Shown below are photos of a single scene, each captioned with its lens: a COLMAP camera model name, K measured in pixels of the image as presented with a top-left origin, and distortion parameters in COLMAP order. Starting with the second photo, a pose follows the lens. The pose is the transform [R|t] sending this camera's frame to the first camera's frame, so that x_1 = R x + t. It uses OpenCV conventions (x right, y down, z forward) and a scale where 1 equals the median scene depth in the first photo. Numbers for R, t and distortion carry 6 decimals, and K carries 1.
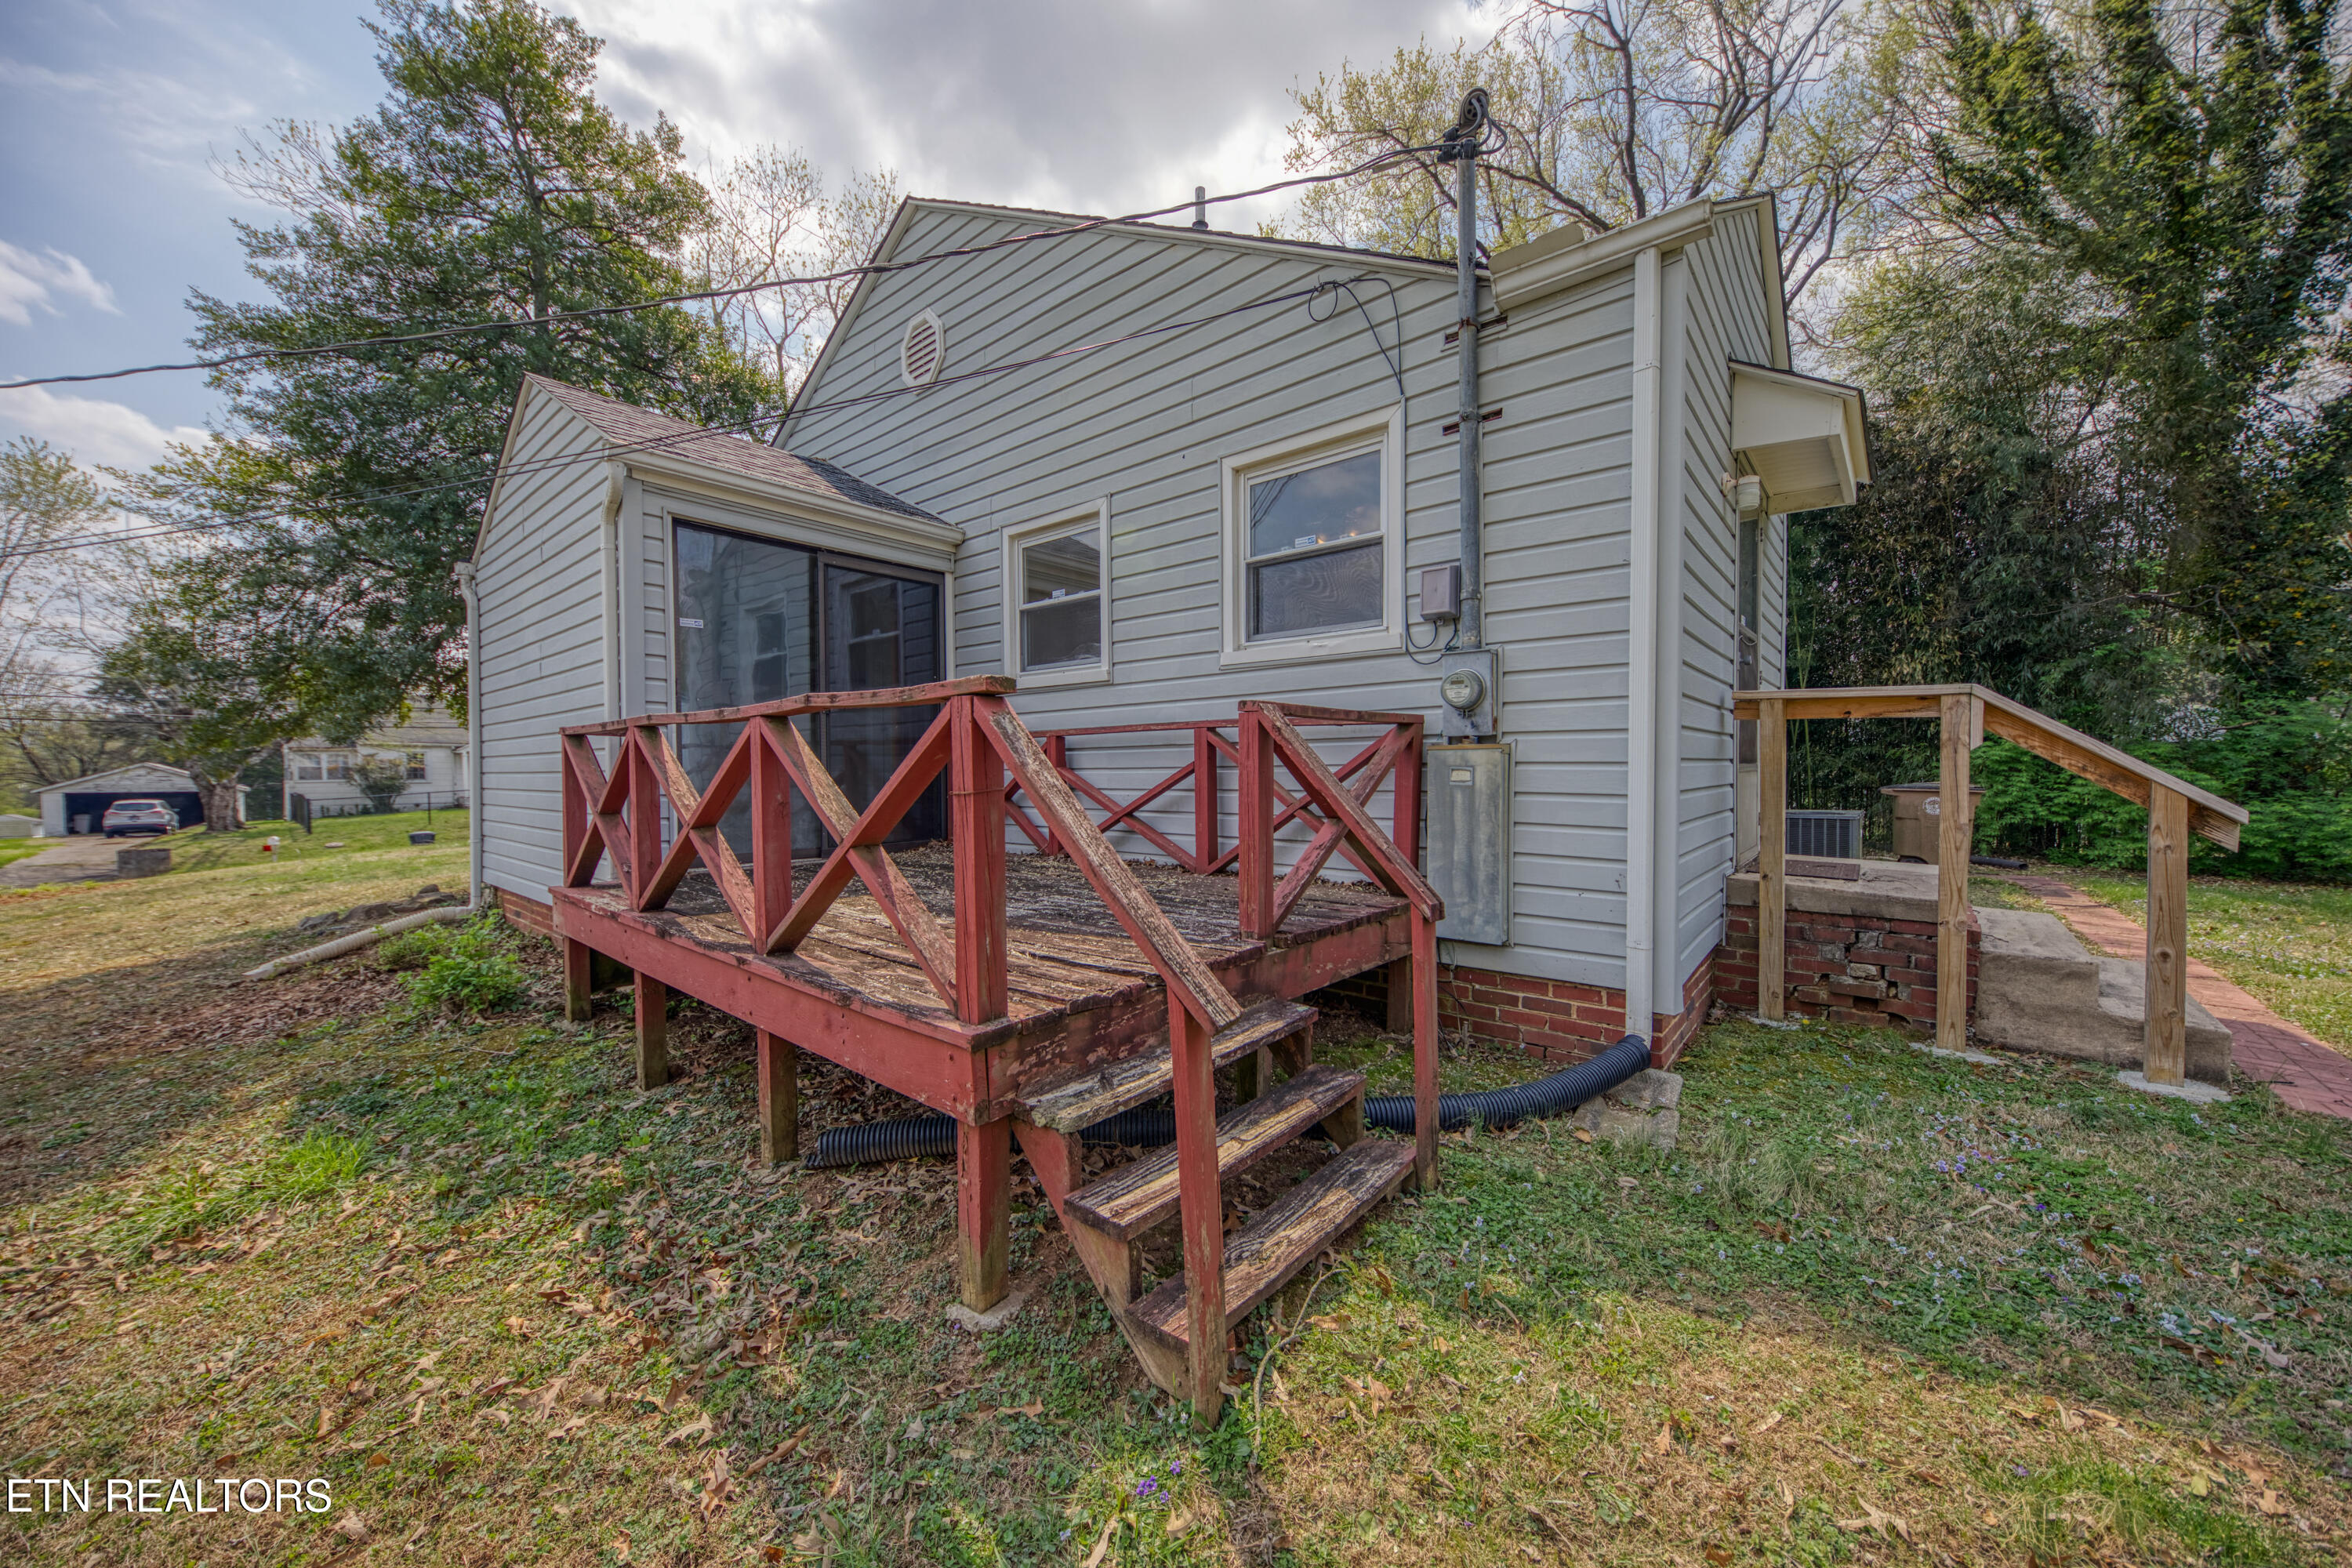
lens RADIAL K [[837.1, 0, 1176.0], [0, 837.1, 784.0], [0, 0, 1]] dist [0.000284, -0.000024]
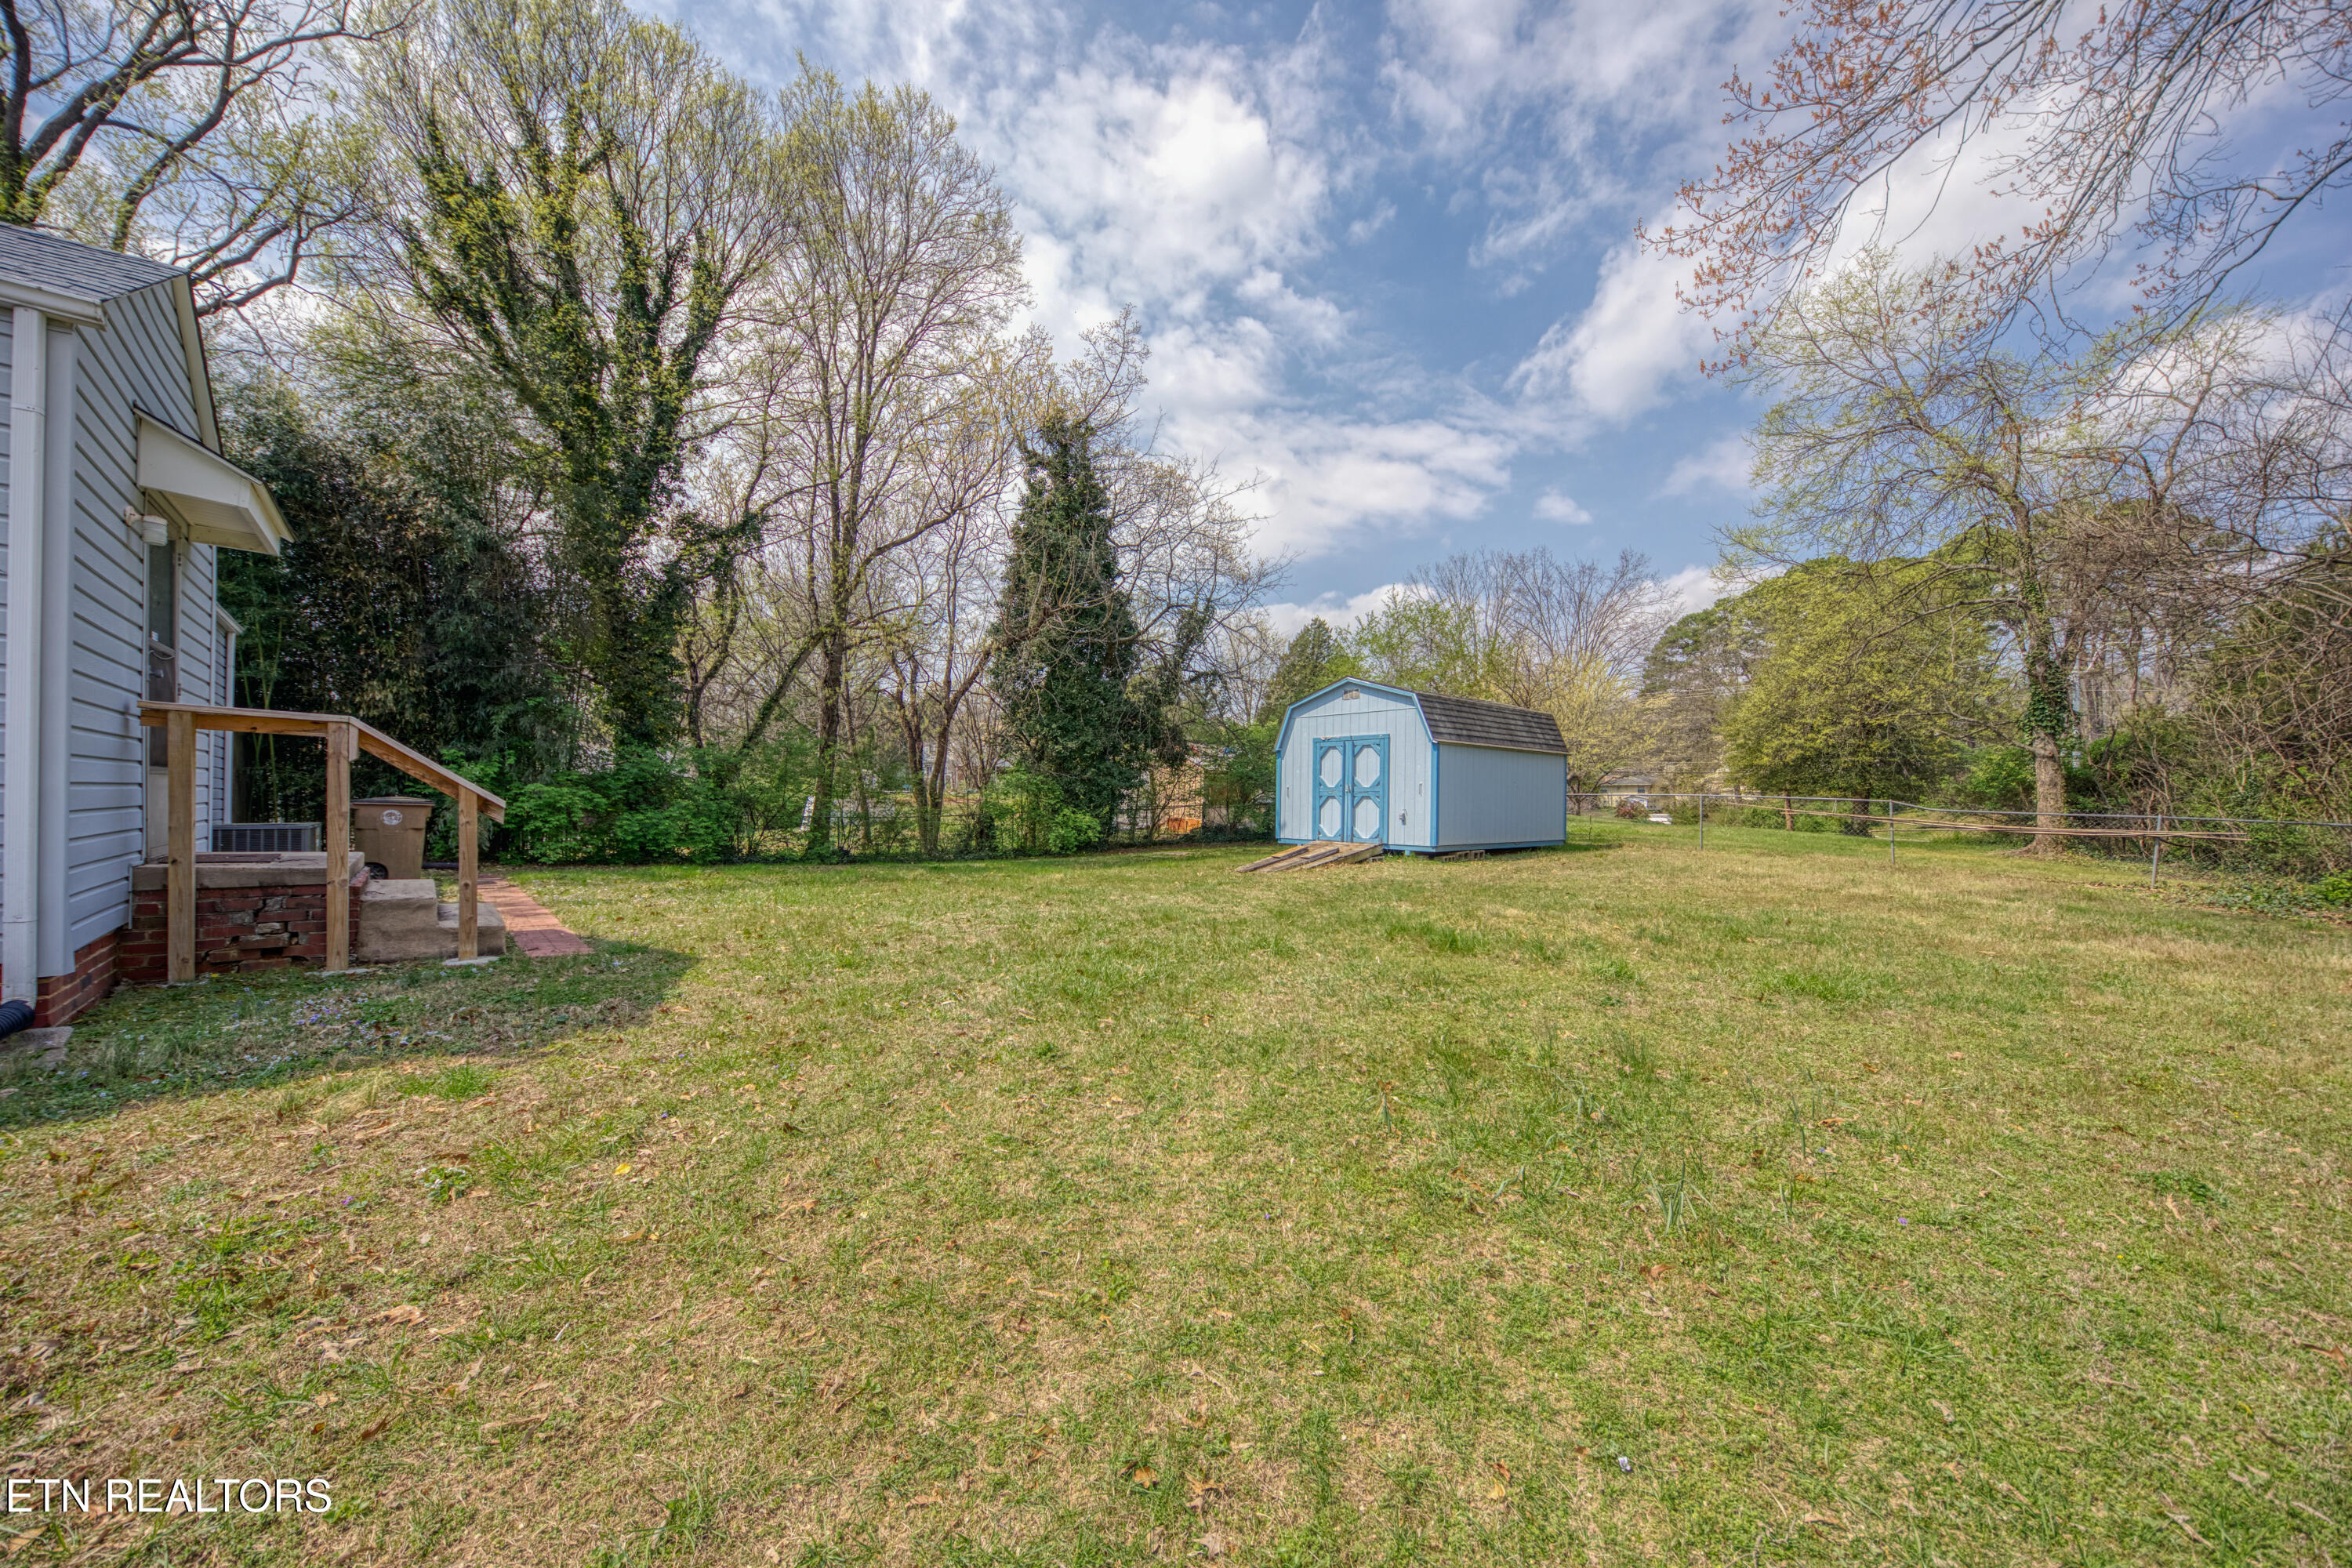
lens RADIAL K [[847.4, 0, 1179.9], [0, 847.4, 809.8], [0, 0, 1]] dist [0.032630, -0.012825]
pose [[0.137283, -0.000966, 0.990531, -0.291928], [0.001647, 0.999998, 0.000747, 0.037941], [-0.990531, 0.001528, 0.137284, -0.543277]]
